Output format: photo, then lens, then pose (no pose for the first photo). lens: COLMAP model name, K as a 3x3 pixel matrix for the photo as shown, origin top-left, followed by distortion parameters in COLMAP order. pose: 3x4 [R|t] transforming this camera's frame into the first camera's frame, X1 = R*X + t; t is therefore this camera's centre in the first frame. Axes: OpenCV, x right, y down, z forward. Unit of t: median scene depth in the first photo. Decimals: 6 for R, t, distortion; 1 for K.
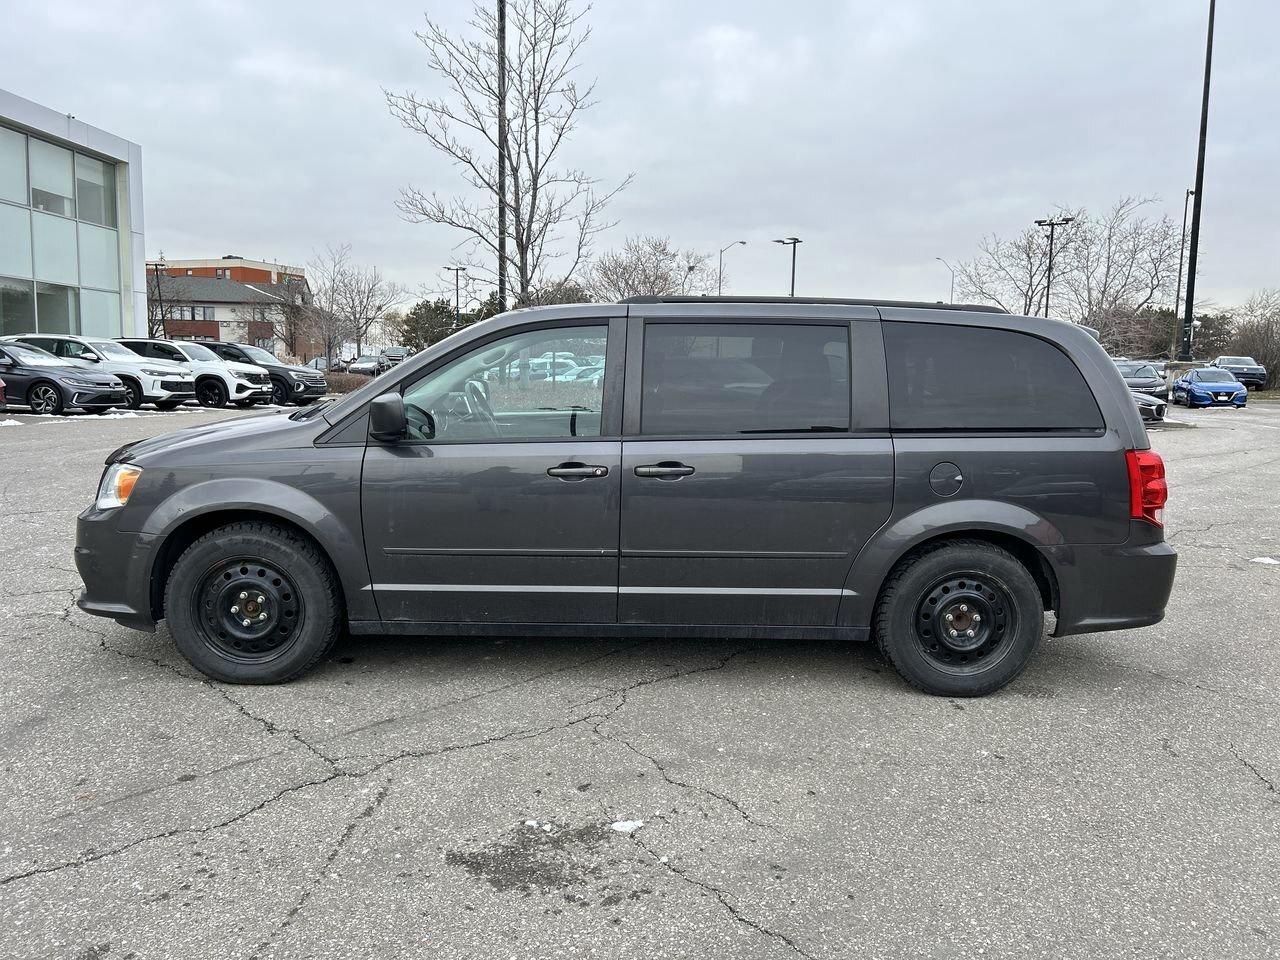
lens RADIAL K [[942.9, 0, 647.2], [0, 942.9, 479.5], [0, 0, 1]] dist [0.065505, -0.070936]
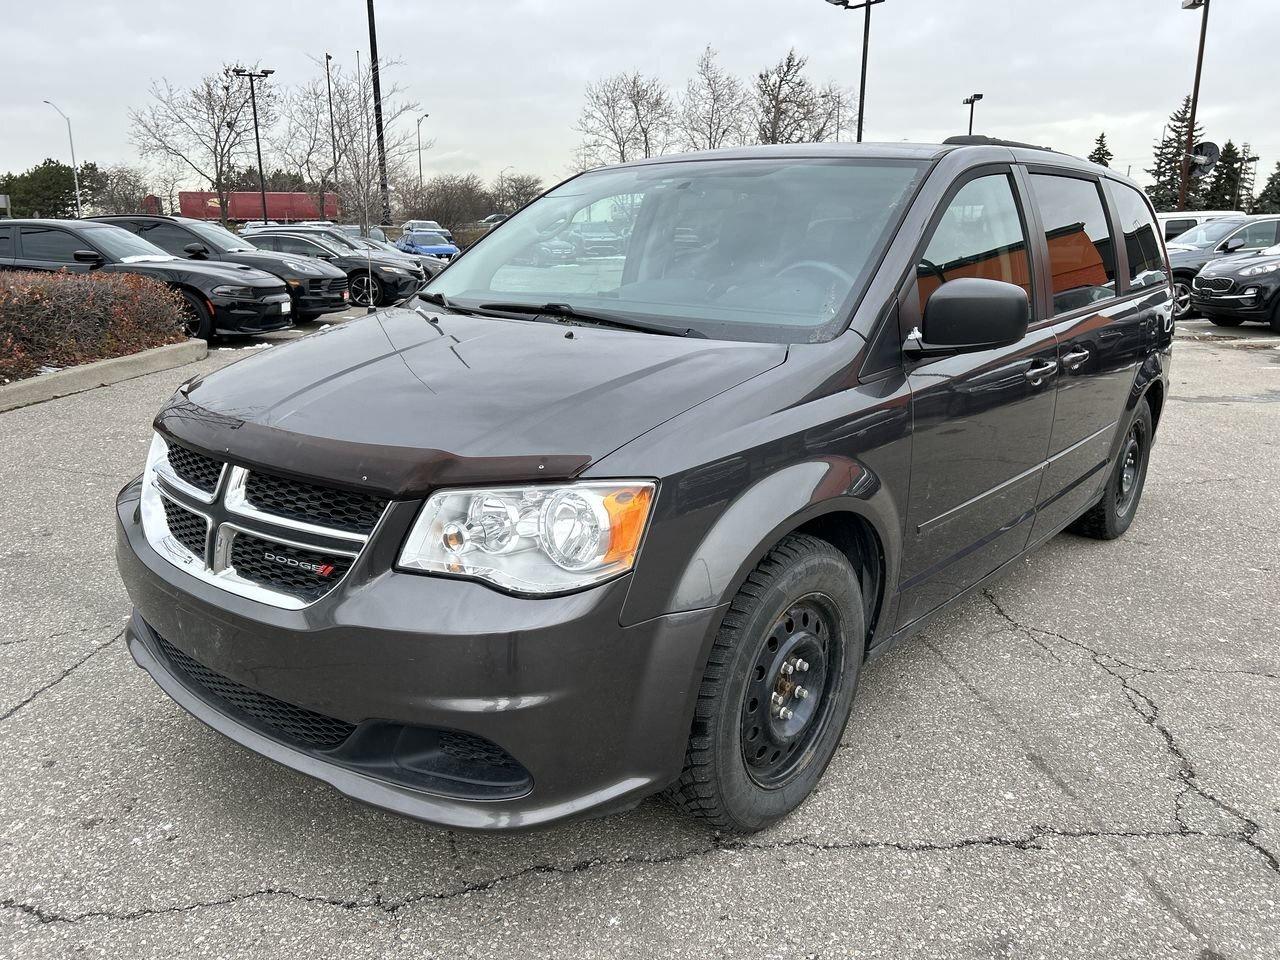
lens RADIAL K [[947.2, 0, 640.0], [0, 947.2, 480.0], [0, 0, 1]] dist [0.060818, -0.059737]
pose [[0.665048, -0.202654, 0.718779, -0.840565], [0.103443, 0.978197, 0.180084, -0.091968], [-0.739602, -0.045412, 0.671511, 0.684404]]
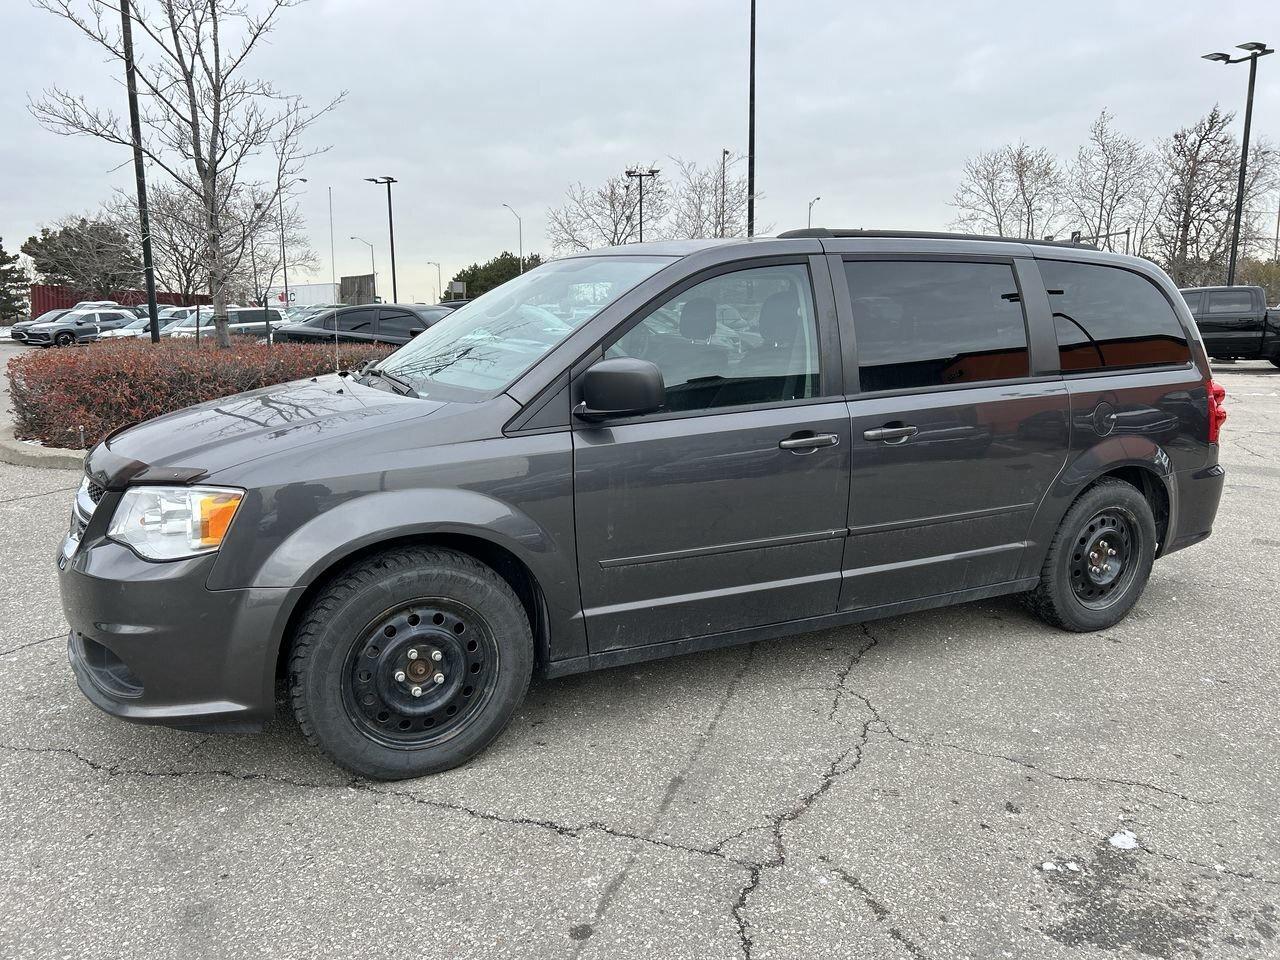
lens RADIAL K [[946.9, 0, 646.6], [0, 946.9, 474.9], [0, 0, 1]] dist [0.063666, -0.062226]
pose [[0.900663, -0.095271, 0.423946, -0.544883], [0.074324, 0.995067, 0.065715, -0.043188], [-0.428115, -0.027678, 0.903300, 0.287470]]
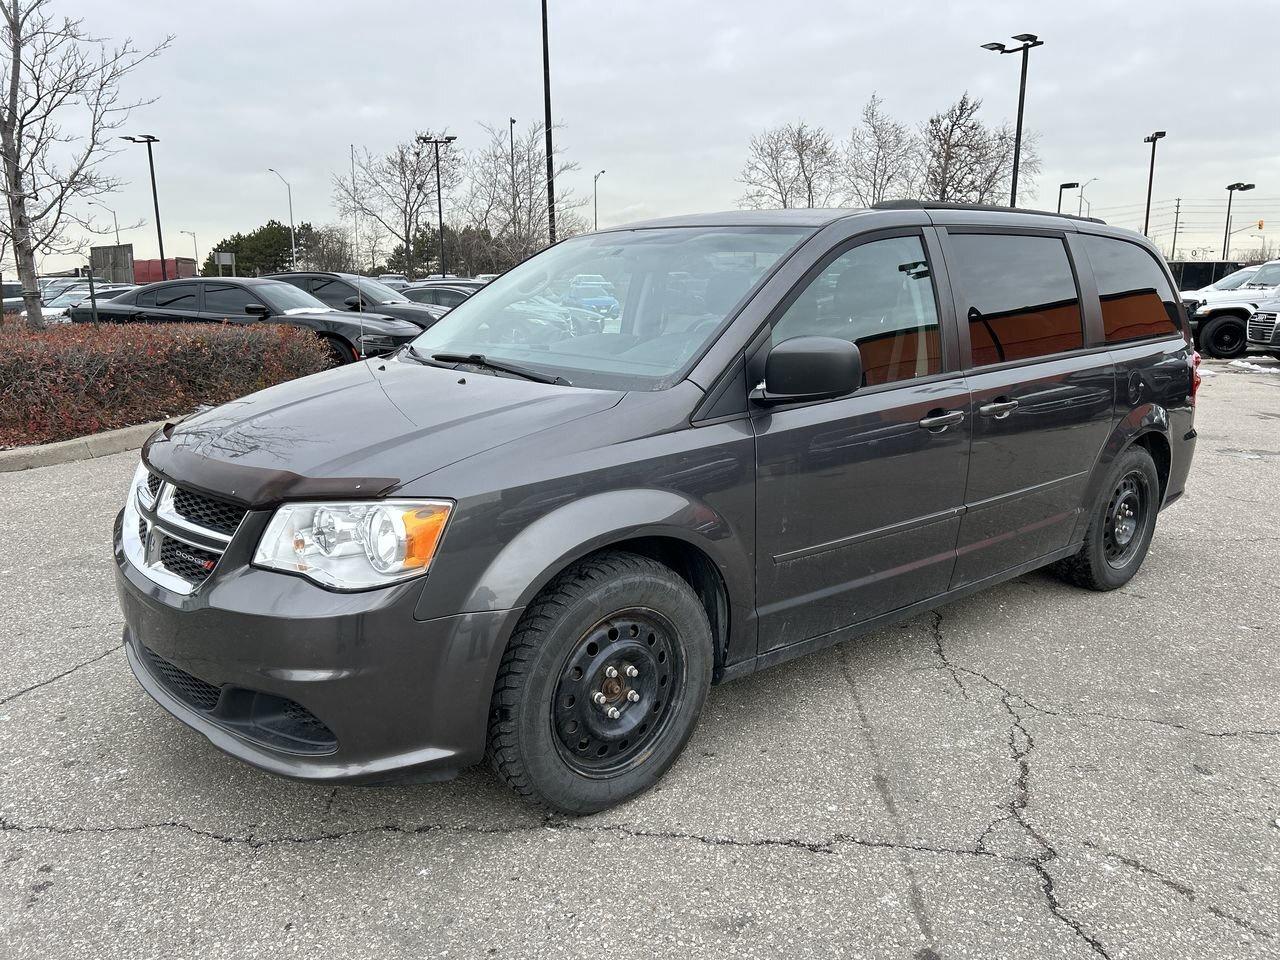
lens RADIAL K [[947.2, 0, 640.0], [0, 947.2, 480.0], [0, 0, 1]] dist [0.060818, -0.059737]
pose [[0.785648, -0.149056, 0.600450, -0.755848], [0.098702, 0.988310, 0.116193, -0.075136], [-0.610750, -0.032021, 0.791176, 0.483764]]
